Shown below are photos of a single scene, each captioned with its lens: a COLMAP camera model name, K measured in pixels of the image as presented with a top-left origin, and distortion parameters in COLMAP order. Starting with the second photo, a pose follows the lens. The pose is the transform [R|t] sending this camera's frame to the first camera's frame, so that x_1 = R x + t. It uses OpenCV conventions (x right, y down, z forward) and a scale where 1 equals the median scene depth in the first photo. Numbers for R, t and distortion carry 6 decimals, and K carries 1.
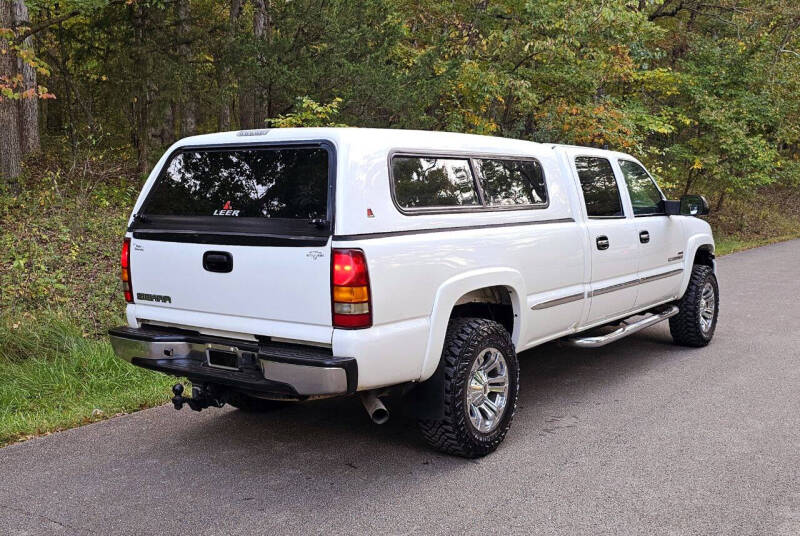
lens RADIAL K [[860.6, 0, 400.0], [0, 860.6, 268.0], [0, 0, 1]] dist [-0.004540, -0.241579]
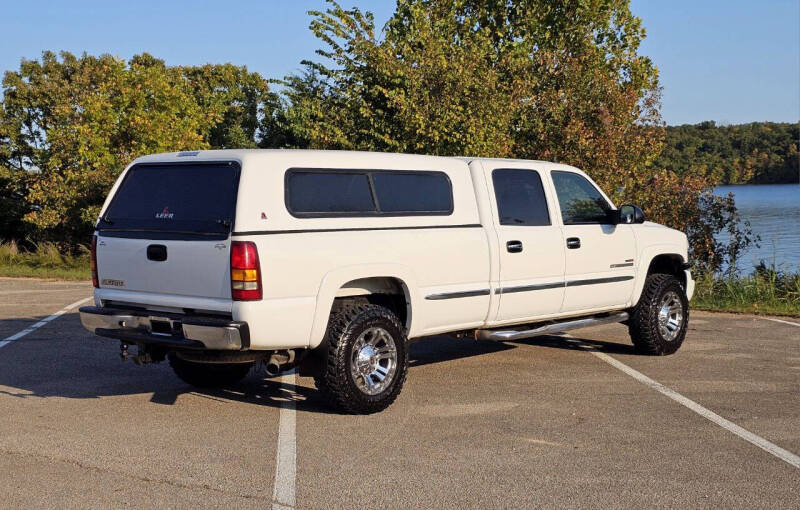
lens RADIAL K [[1136.0, 0, 400.0], [0, 1136.0, 255.0], [0, 0, 1]] dist [0.019053, -0.009751]
pose [[0.995017, 0.008978, -0.099301, 0.321244], [-0.013011, 0.999114, -0.040033, 0.059091], [0.098854, 0.041126, 0.994252, -0.672595]]
